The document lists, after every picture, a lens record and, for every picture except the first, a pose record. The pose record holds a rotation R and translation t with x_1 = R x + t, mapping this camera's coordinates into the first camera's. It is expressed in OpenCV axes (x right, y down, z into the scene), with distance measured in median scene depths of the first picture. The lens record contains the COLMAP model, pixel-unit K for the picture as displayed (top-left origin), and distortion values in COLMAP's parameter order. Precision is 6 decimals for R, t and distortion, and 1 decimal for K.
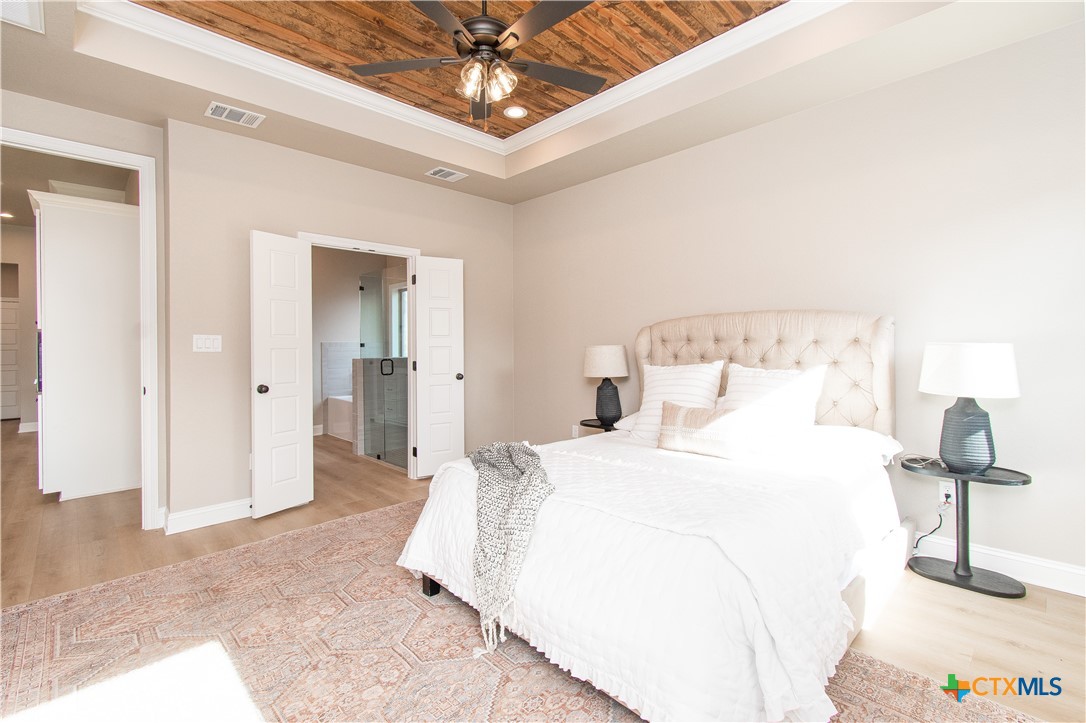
lens RADIAL K [[486.7, 0, 541.9], [0, 486.7, 343.2], [0, 0, 1]] dist [0.015612, -0.000321]
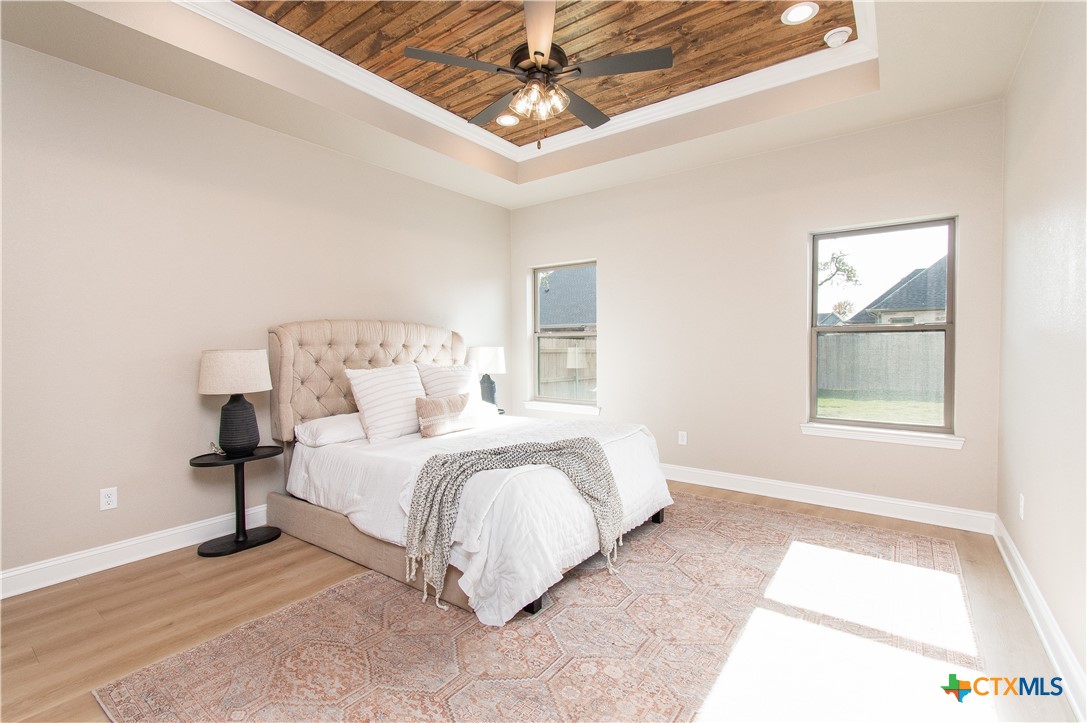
lens RADIAL K [[487.2, 0, 542.6], [0, 487.2, 357.4], [0, 0, 1]] dist [0.015612, -0.000321]
pose [[-0.159437, -0.010894, 0.987148, -0.894674], [0.008863, 0.999883, 0.012466, 0.014084], [-0.987168, 0.010737, -0.159322, 0.879014]]
